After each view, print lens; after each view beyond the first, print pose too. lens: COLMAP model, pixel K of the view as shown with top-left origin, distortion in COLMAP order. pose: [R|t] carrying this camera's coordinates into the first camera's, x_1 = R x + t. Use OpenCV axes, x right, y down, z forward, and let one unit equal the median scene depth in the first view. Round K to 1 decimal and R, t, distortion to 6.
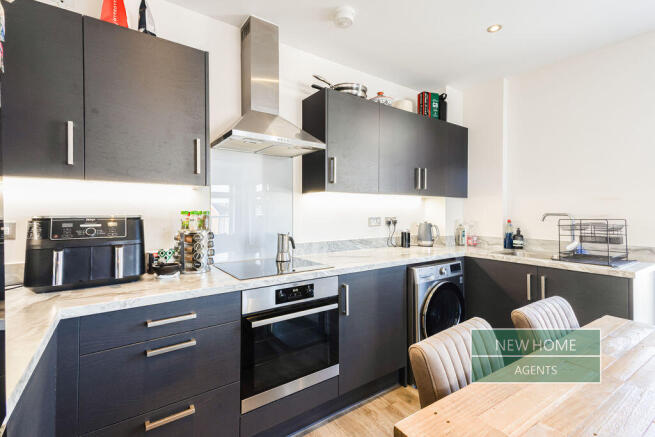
lens RADIAL K [[312.5, 0, 328.2], [0, 312.5, 210.8], [0, 0, 1]] dist [0.001106, 0.000065]
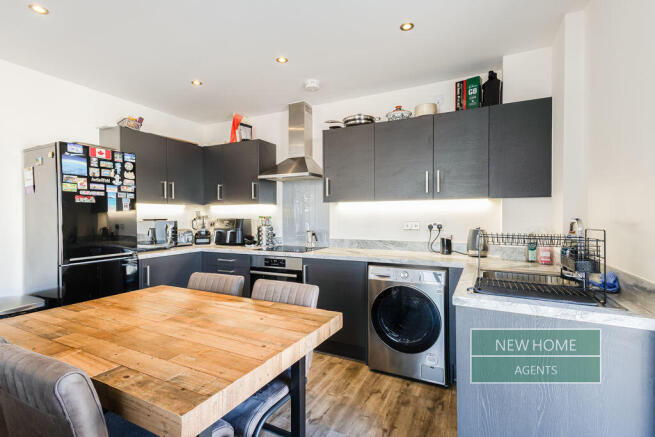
lens RADIAL K [[305.3, 0, 327.5], [0, 305.3, 218.5], [0, 0, 1]] dist [-0.000028, 0.000007]
pose [[0.469140, 0.007575, -0.883091, 1.019466], [0.007999, 0.999886, 0.012826, -0.006598], [0.883088, -0.013081, 0.469026, 0.286259]]
